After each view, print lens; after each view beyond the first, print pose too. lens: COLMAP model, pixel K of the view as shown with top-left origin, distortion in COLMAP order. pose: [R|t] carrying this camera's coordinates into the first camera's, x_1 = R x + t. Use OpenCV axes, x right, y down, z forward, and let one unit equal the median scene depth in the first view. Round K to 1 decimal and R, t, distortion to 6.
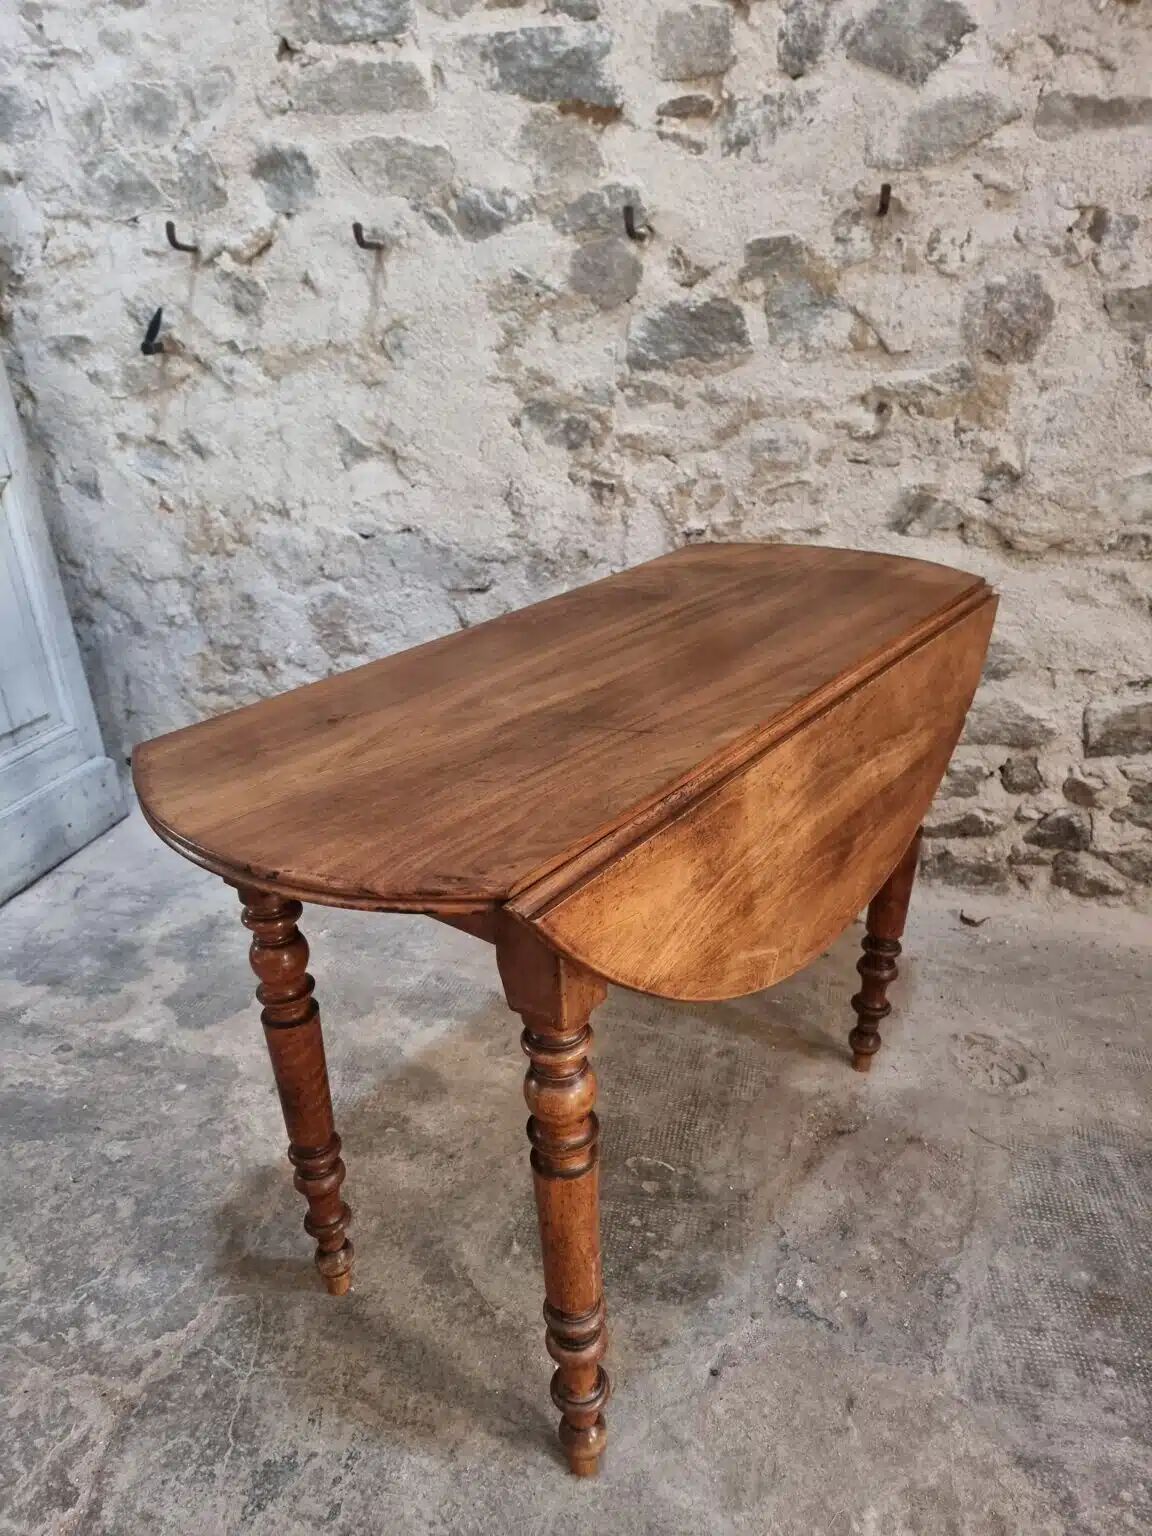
lens RADIAL K [[1072.8, 0, 554.3], [0, 1072.8, 795.7], [0, 0, 1]] dist [0.073099, -0.067809]
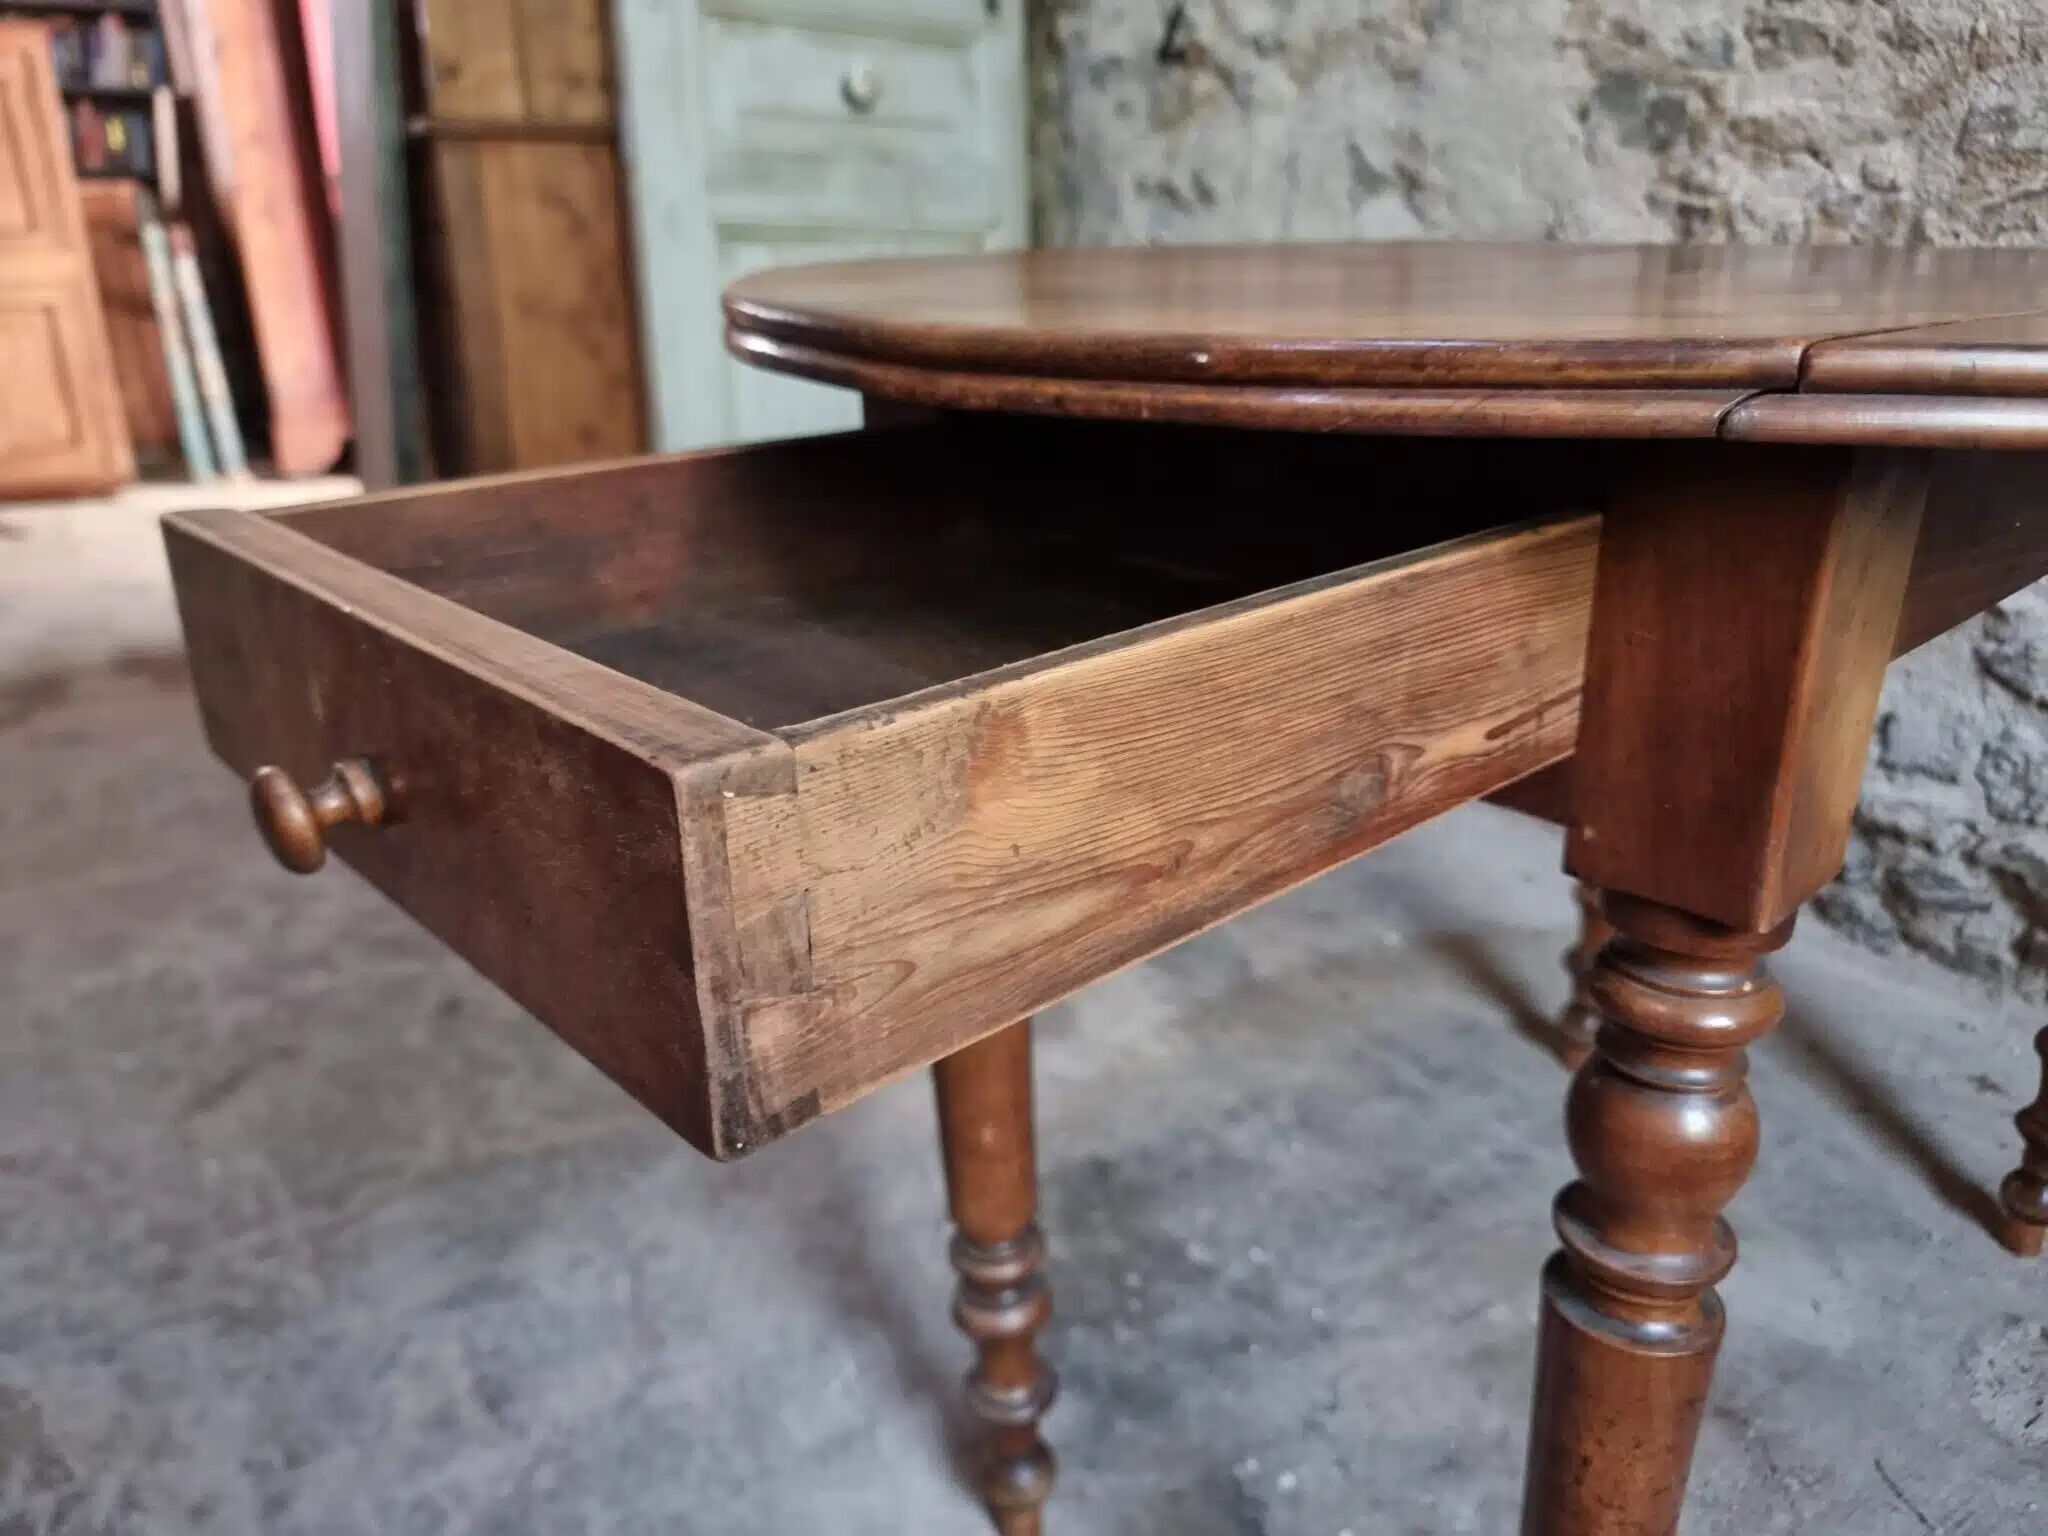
lens RADIAL K [[1469.8, 0, 1030.4], [0, 1469.8, 788.5], [0, 0, 1]] dist [0.041238, -0.052197]
pose [[0.773298, 0.236840, -0.588147, 0.334399], [-0.271858, 0.961873, 0.029897, 0.091962], [0.572803, 0.136773, 0.808201, 0.204468]]
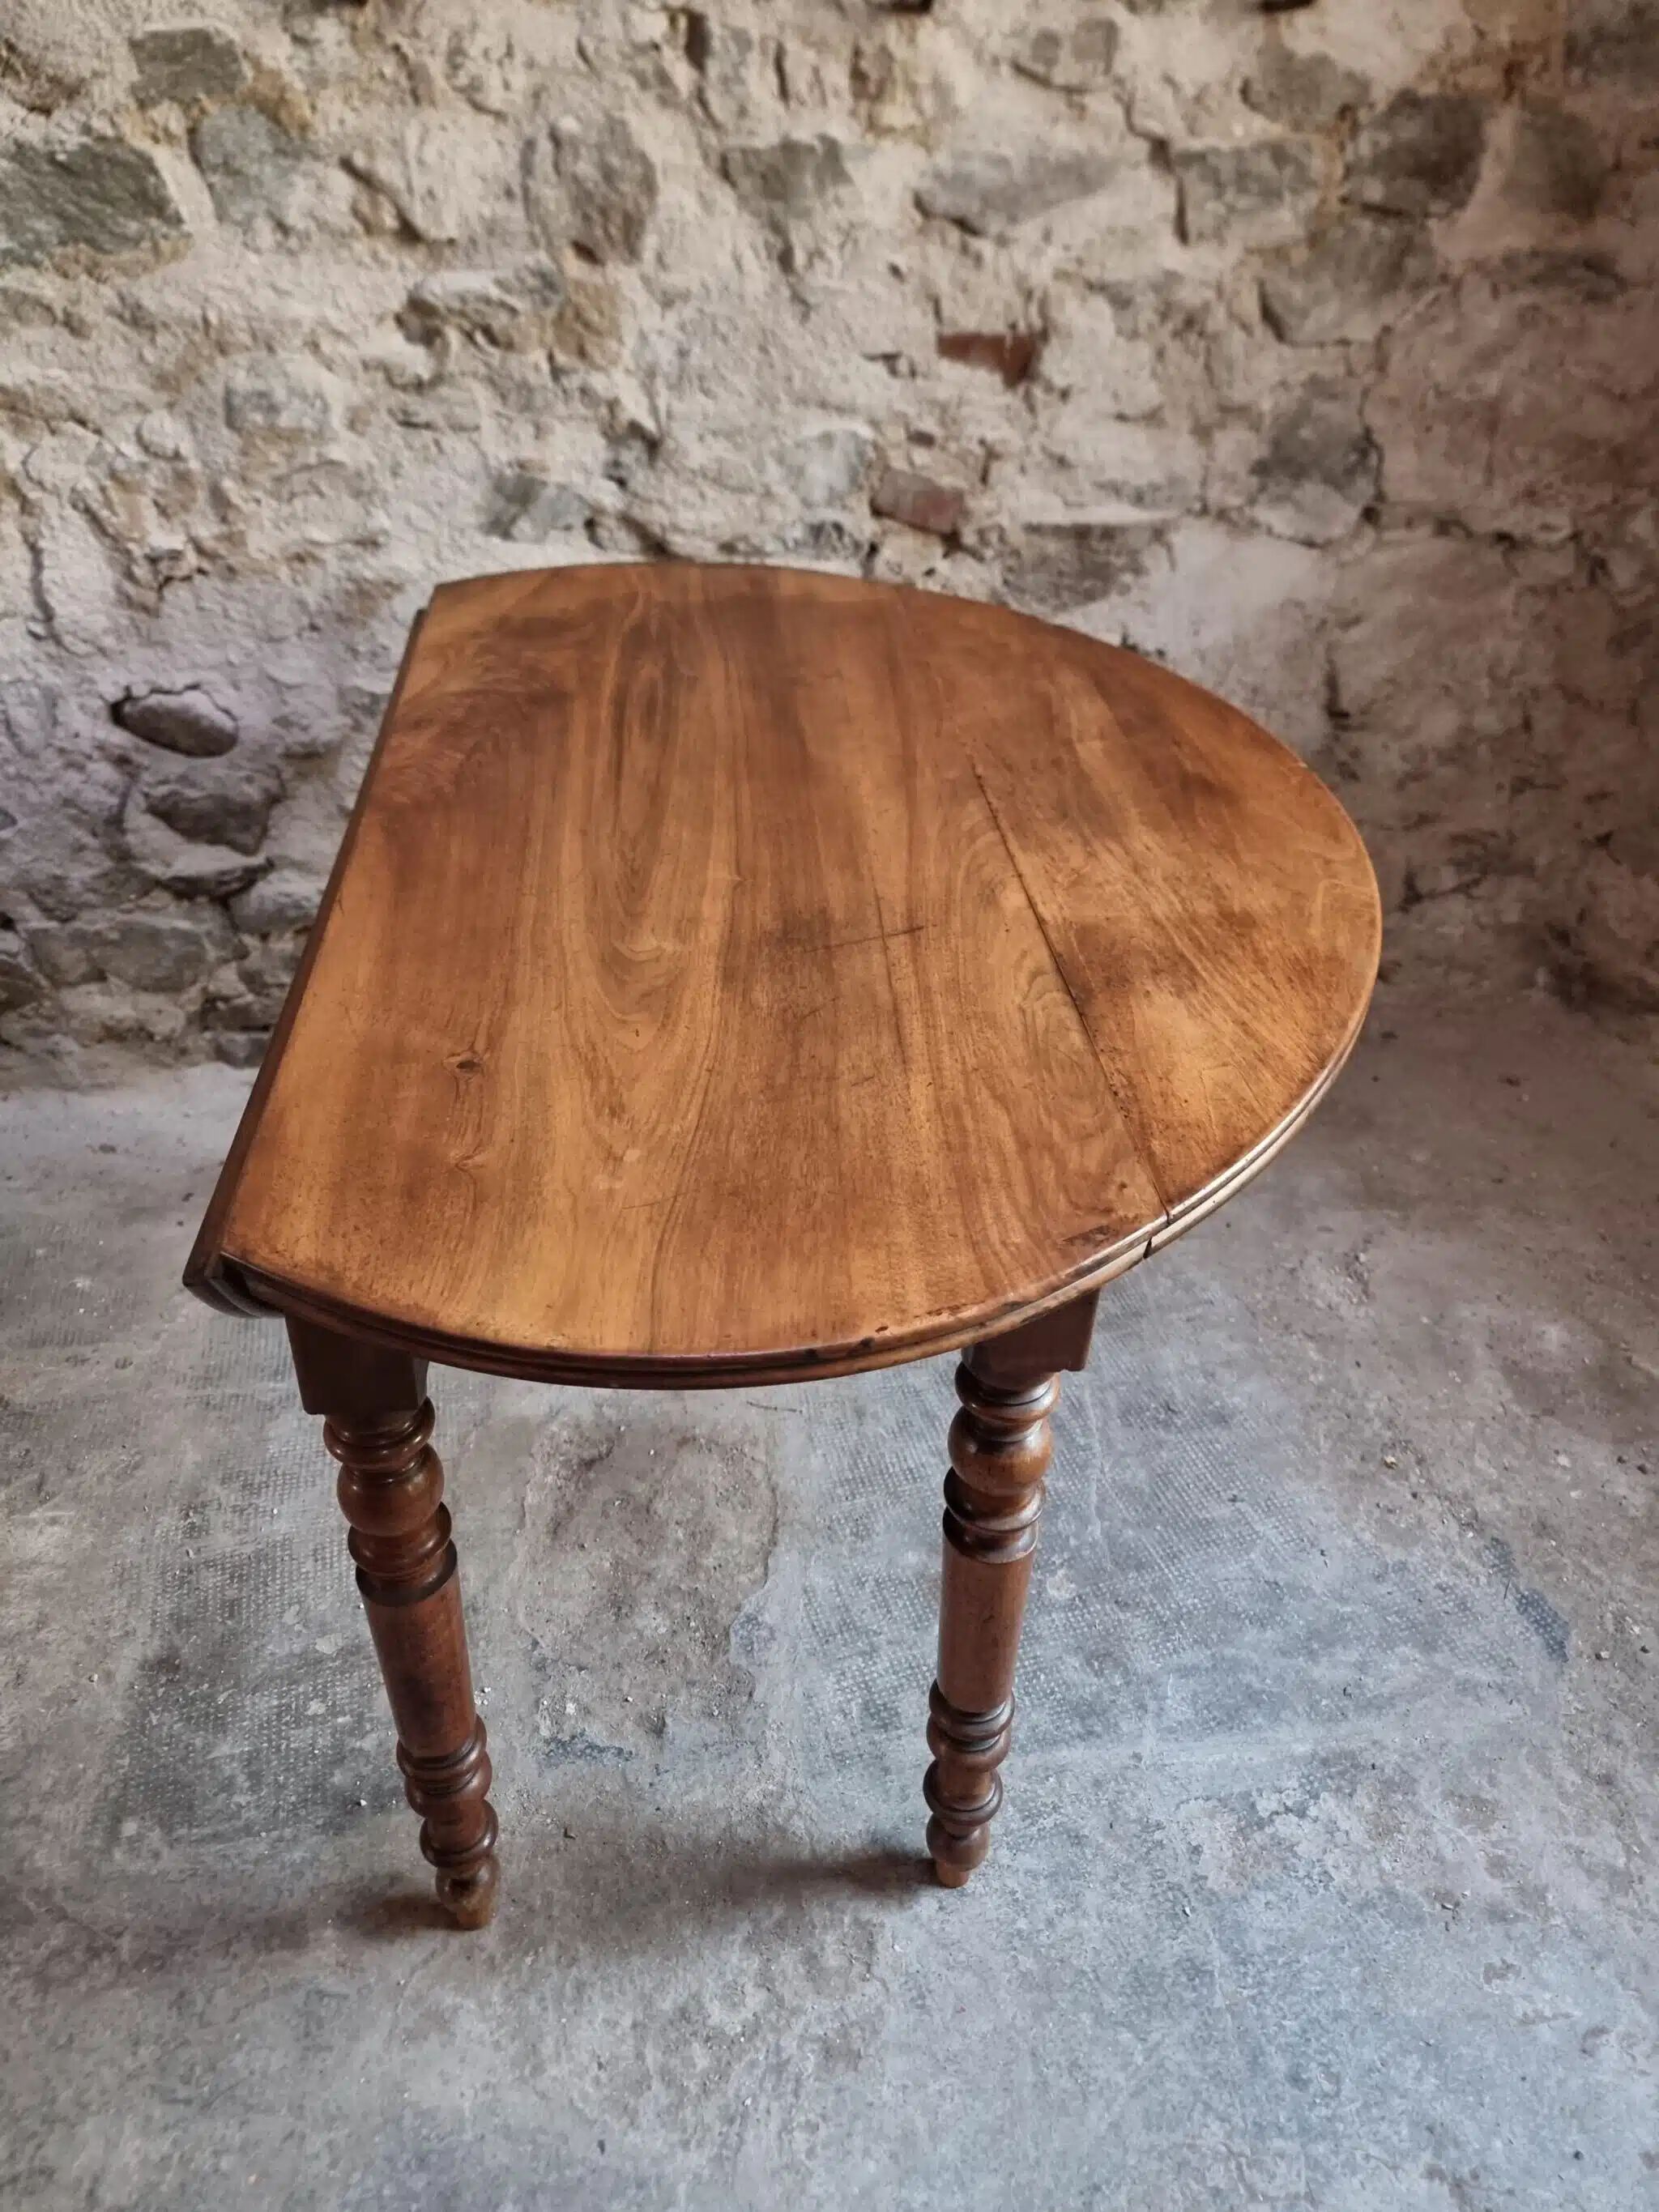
lens RADIAL K [[1572.9, 0, 818.0], [0, 1572.9, 1113.0], [0, 0, 1]] dist [0.046943, -0.051462]
pose [[0.888409, -0.229739, 0.397427, 0.034784], [0.156913, 0.965588, 0.207410, -0.079582], [-0.431401, -0.121903, 0.893886, 0.042041]]
